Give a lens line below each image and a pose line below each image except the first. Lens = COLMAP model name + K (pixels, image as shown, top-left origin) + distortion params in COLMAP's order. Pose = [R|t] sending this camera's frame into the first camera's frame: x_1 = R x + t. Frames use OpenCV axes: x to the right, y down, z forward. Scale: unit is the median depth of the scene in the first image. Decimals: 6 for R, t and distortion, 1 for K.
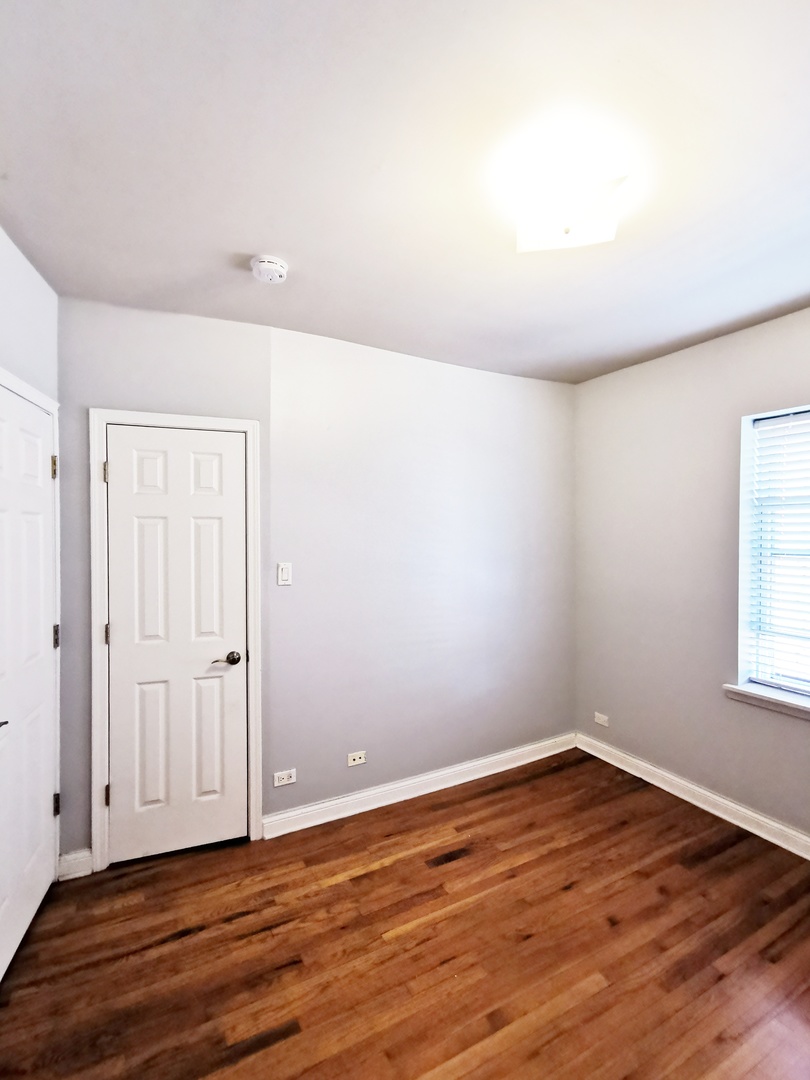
lens RADIAL K [[502.8, 0, 404.5], [0, 502.8, 541.1], [0, 0, 1]] dist [0.011418, -0.003982]
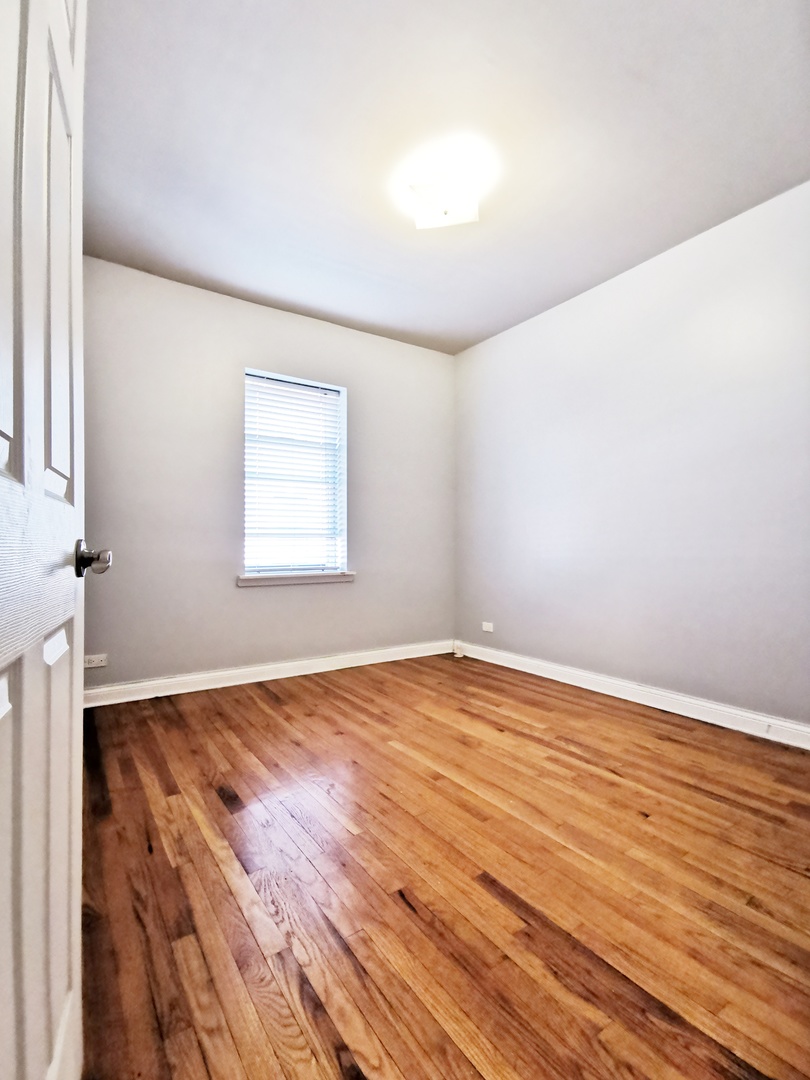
lens RADIAL K [[502.8, 0, 404.5], [0, 502.8, 541.1], [0, 0, 1]] dist [0.011418, -0.003982]
pose [[-0.097953, 0.001843, 0.995189, -0.786109], [0.017947, 0.999839, -0.000085, 0.245898], [-0.995029, 0.017852, -0.097971, 0.862042]]
